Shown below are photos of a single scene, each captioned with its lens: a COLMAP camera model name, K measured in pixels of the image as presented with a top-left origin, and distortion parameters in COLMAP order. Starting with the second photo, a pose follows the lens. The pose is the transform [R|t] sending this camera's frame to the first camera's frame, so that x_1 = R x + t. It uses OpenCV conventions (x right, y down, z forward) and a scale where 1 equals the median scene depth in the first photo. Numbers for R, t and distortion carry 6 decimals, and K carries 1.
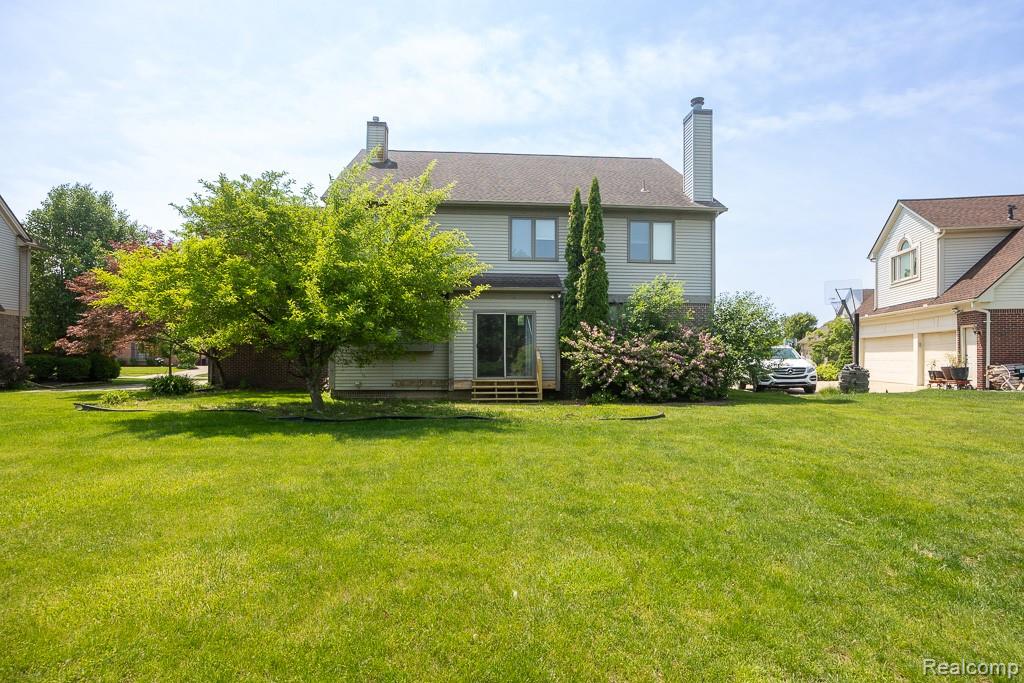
lens RADIAL K [[508.1, 0, 511.7], [0, 508.1, 364.4], [0, 0, 1]] dist [-0.000033, -0.000031]
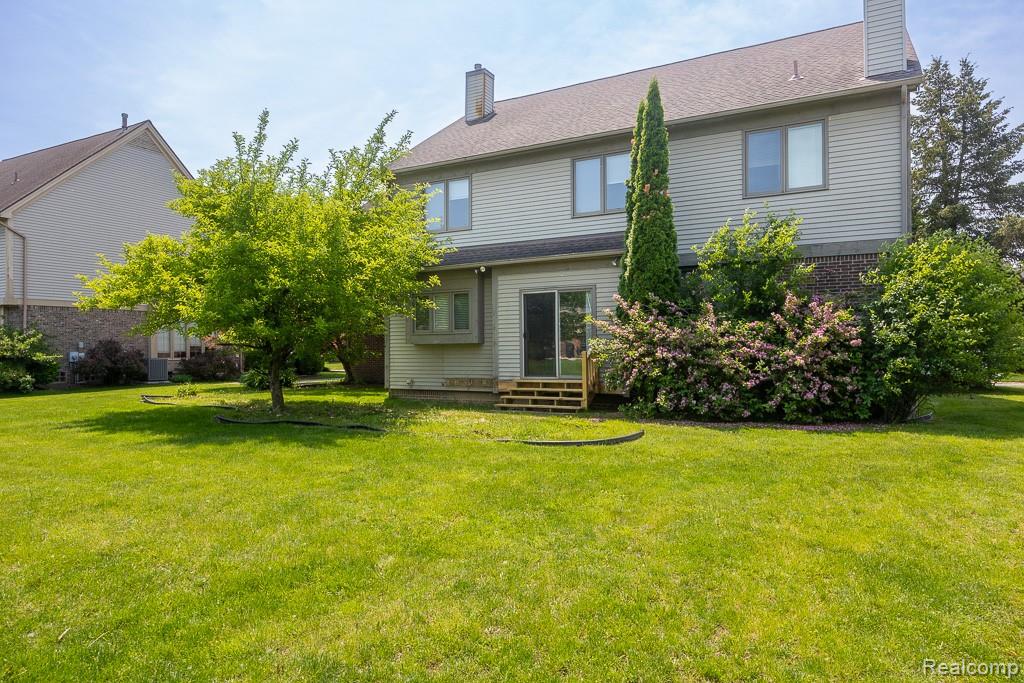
lens RADIAL K [[660.8, 0, 512.0], [0, 660.8, 341.5], [0, 0, 1]] dist [0.027990, -0.000057]
pose [[0.836525, -0.015518, -0.547709, 0.461754], [-0.000910, 0.999558, -0.029710, 0.002574], [0.547928, 0.025351, 0.836141, 0.159407]]
